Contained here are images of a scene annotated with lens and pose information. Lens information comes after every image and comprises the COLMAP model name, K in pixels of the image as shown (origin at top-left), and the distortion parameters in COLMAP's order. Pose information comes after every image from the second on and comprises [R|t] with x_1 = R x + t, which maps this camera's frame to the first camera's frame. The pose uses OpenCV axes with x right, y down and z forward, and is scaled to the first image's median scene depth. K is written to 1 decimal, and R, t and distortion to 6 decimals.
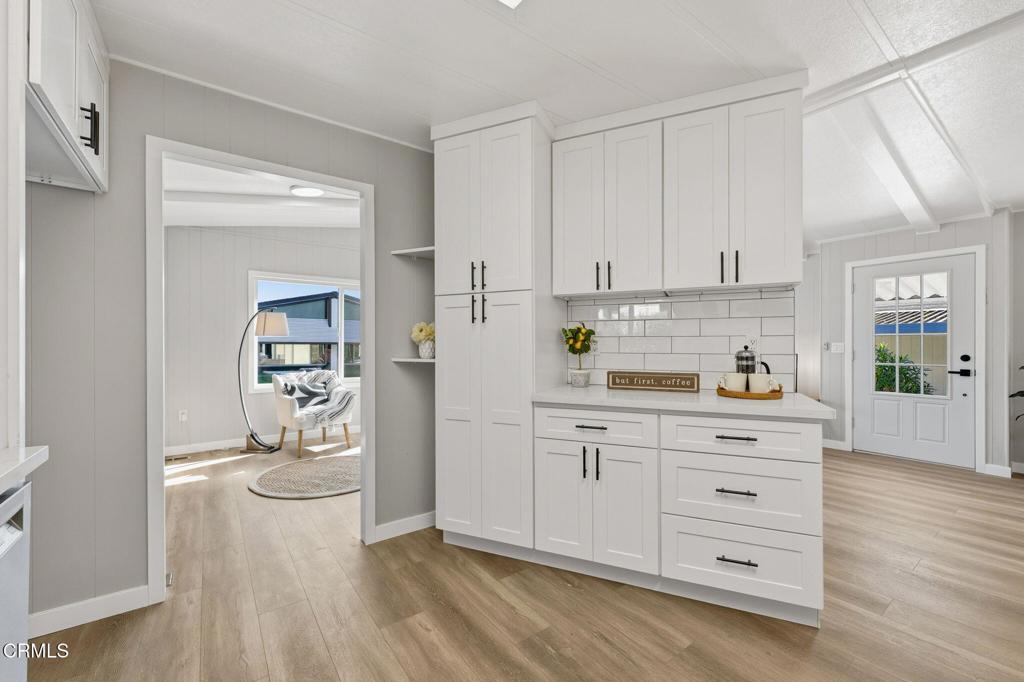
lens RADIAL K [[417.9, 0, 513.1], [0, 417.9, 346.1], [0, 0, 1]] dist [0.001995, 0.001692]
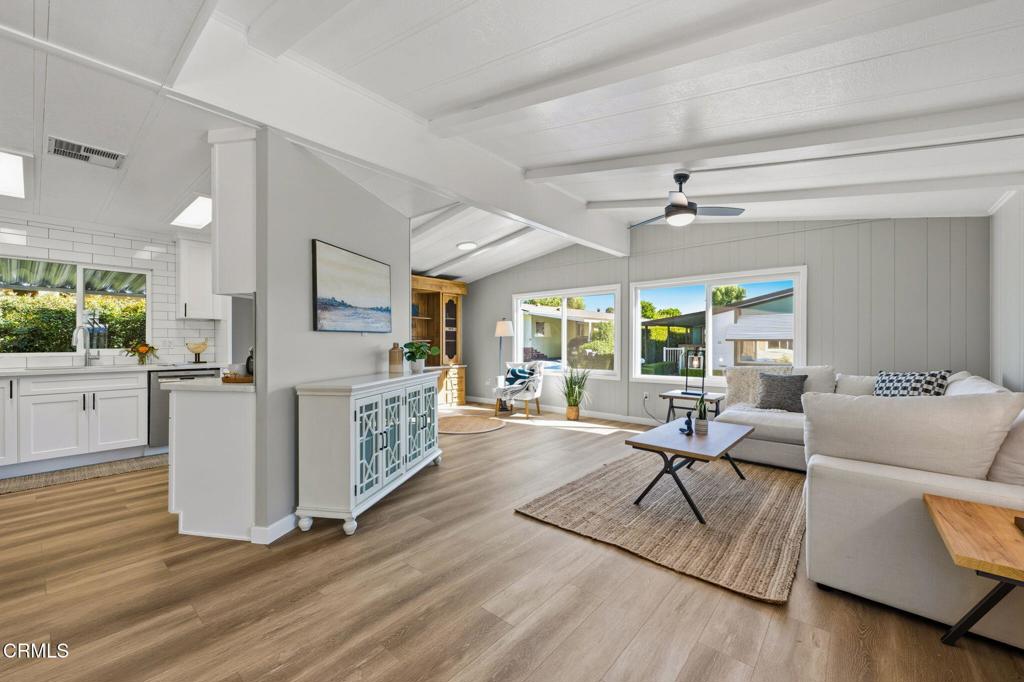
lens RADIAL K [[417.9, 0, 519.6], [0, 417.9, 344.4], [0, 0, 1]] dist [0.001995, 0.001692]
pose [[0.237298, 0.006665, -0.971414, 0.925355], [-0.000531, 0.999977, 0.006732, -0.006197], [0.971437, -0.001082, 0.237296, 0.680603]]
